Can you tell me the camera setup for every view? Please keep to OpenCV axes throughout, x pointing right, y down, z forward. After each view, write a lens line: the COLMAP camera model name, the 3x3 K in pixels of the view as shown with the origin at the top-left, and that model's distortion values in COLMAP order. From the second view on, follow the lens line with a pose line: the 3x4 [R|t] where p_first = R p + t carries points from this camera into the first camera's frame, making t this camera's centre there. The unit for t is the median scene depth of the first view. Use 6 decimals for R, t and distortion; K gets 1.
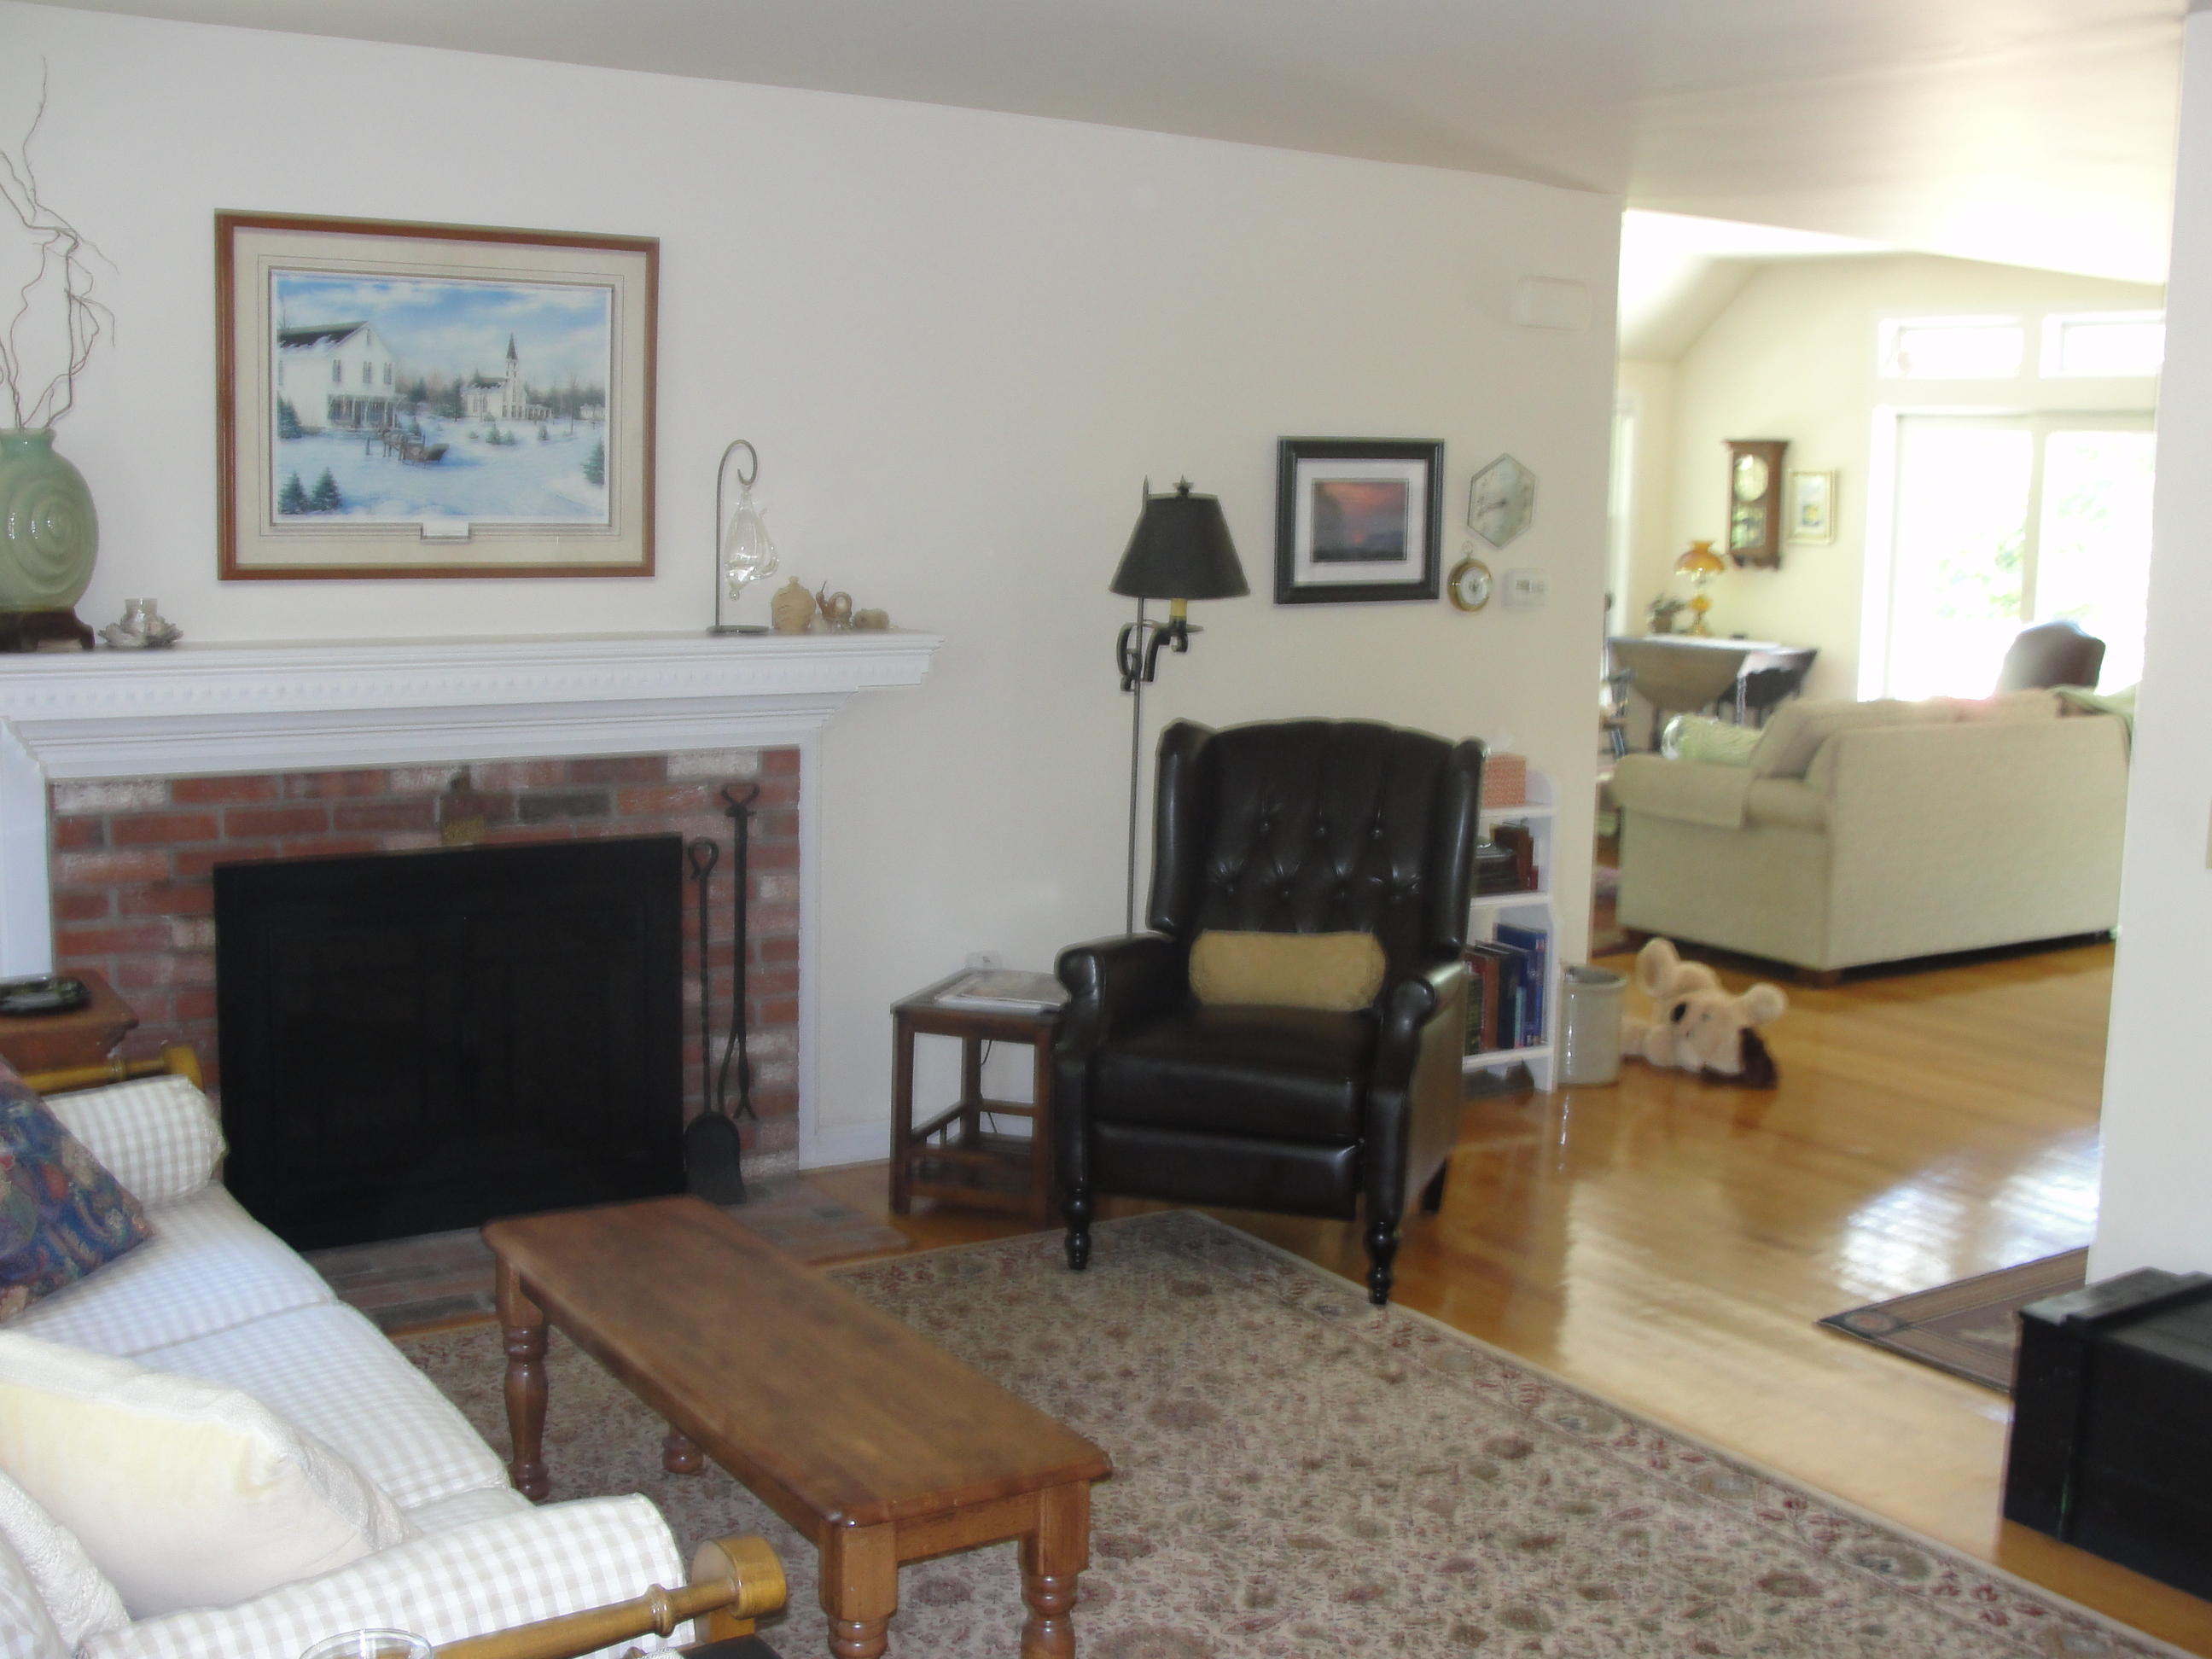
lens RADIAL K [[2531.8, 0, 1102.9], [0, 2531.8, 833.7], [0, 0, 1]] dist [-0.136607, 0.000000]
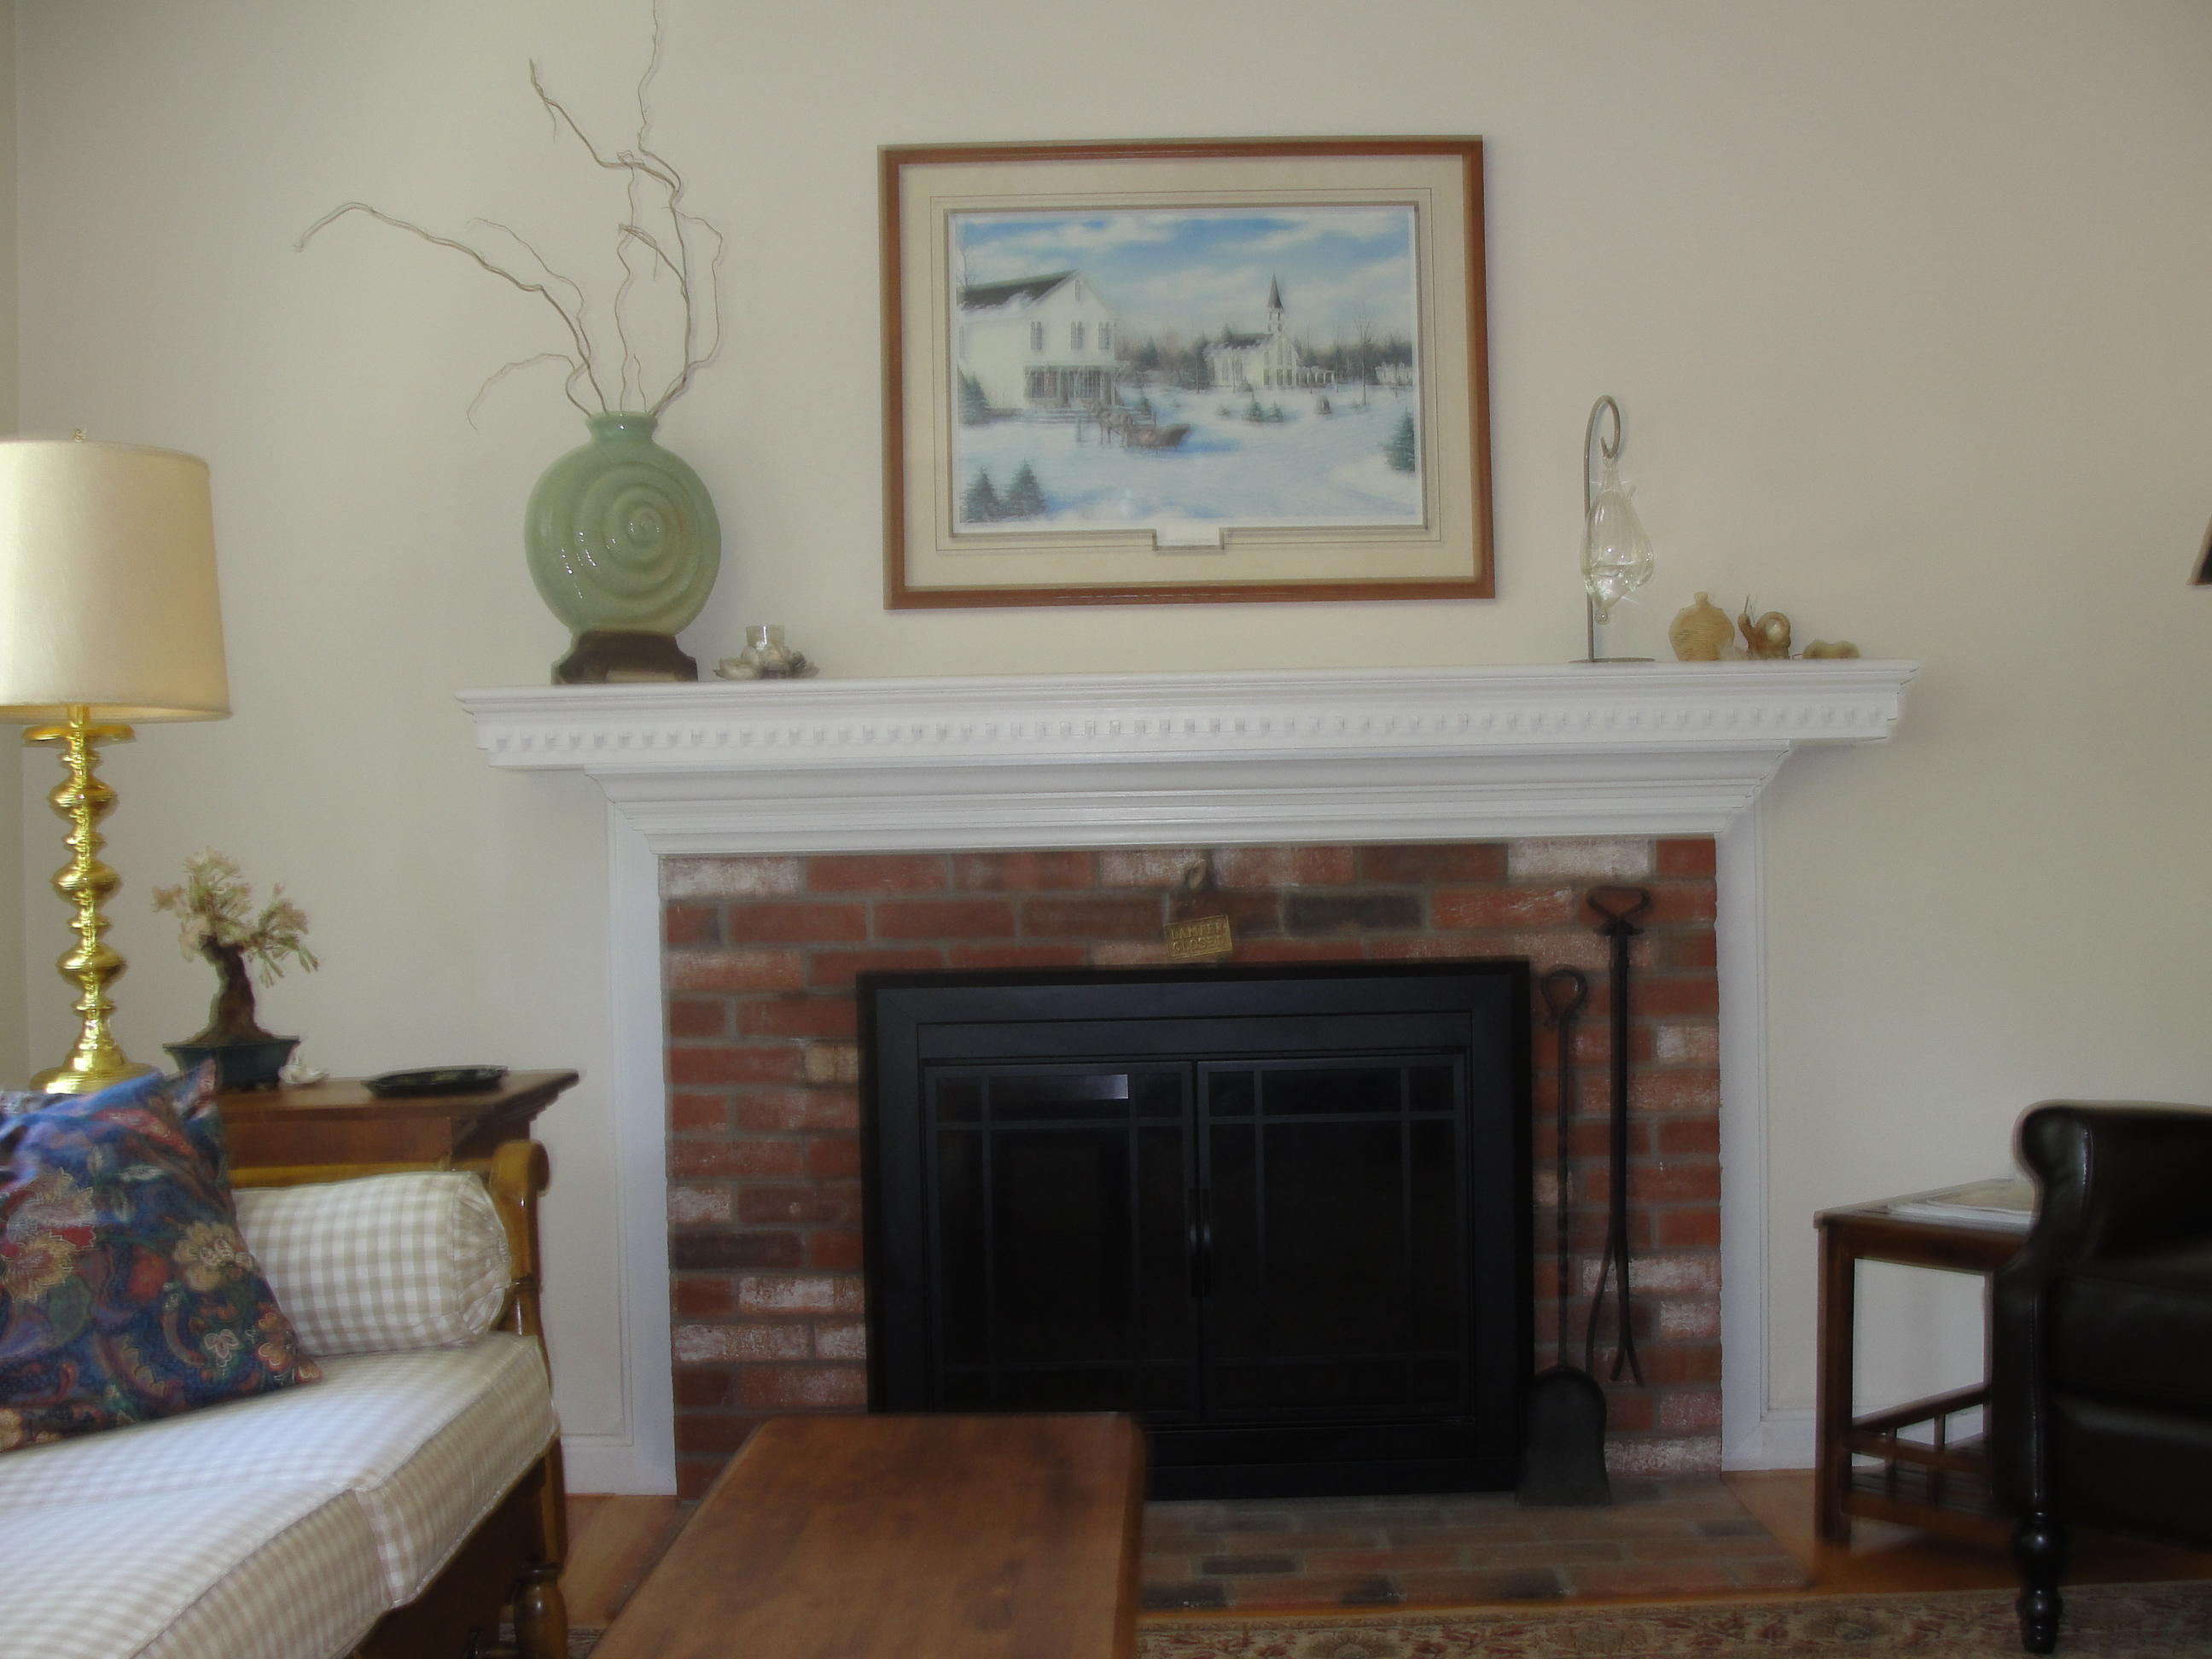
lens RADIAL K [[2531.8, 0, 1113.7], [0, 2531.8, 812.6], [0, 0, 1]] dist [-0.136607, 0.000000]
pose [[0.833910, -0.045453, -0.550025, 0.129332], [-0.039623, 0.989100, -0.141811, 0.067679], [0.550476, 0.140051, 0.823020, 0.379683]]
